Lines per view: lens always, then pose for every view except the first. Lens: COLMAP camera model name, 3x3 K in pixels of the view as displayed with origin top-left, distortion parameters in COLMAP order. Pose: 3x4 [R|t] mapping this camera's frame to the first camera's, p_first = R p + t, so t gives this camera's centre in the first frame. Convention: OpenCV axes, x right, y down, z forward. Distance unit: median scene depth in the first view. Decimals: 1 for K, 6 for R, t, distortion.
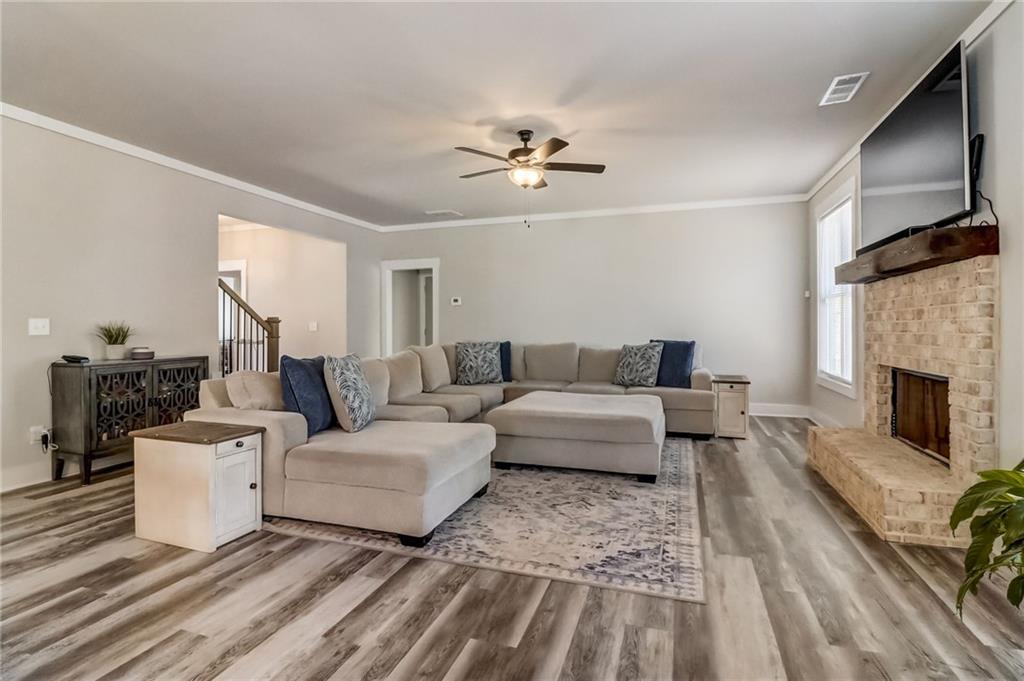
lens RADIAL K [[494.9, 0, 511.0], [0, 494.9, 325.3], [0, 0, 1]] dist [0.001755, -0.009941]
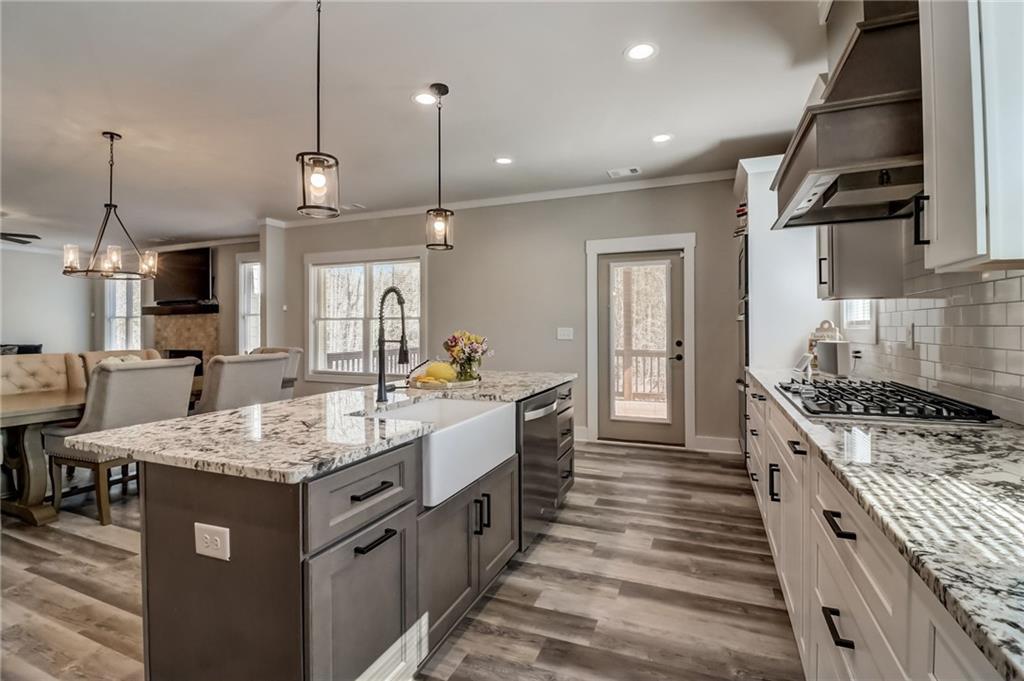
lens RADIAL K [[477.1, 0, 518.0], [0, 477.1, 324.2], [0, 0, 1]] dist [0.000350, -0.010738]
pose [[0.064224, 0.011337, 0.997871, -1.094211], [0.001085, 0.999934, -0.011430, -0.012748], [-0.997935, 0.001817, 0.064208, -0.654150]]
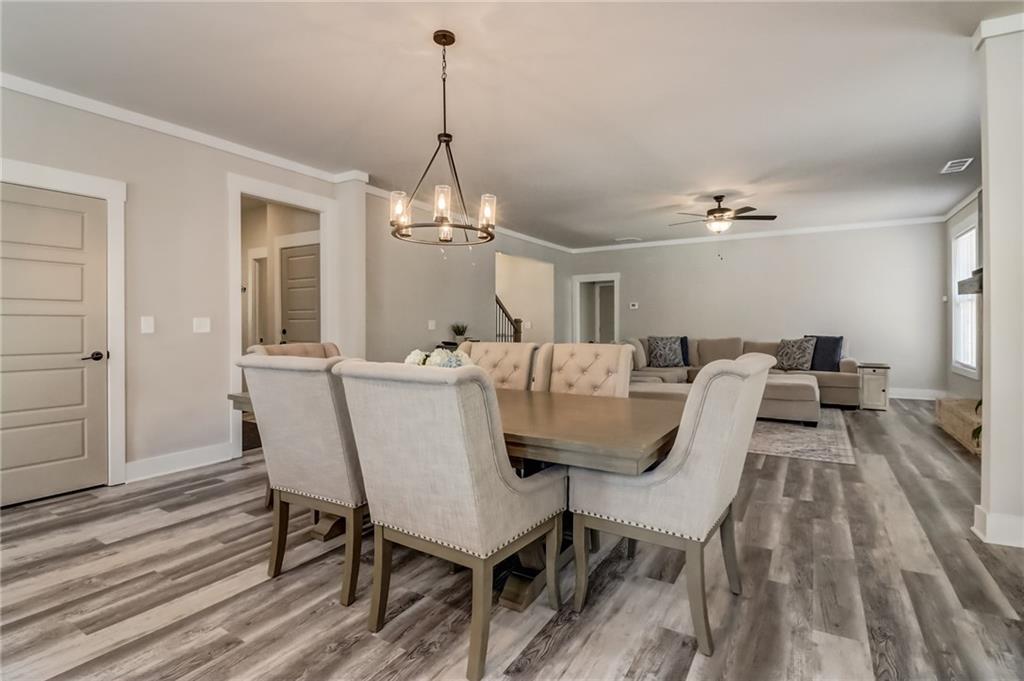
lens RADIAL K [[494.9, 0, 511.0], [0, 494.9, 325.3], [0, 0, 1]] dist [0.001755, -0.009941]
pose [[0.975585, 0.000462, -0.219621, -0.208052], [-0.000172, 0.999999, 0.001340, 0.000947], [0.219621, -0.001270, 0.975584, -0.492709]]
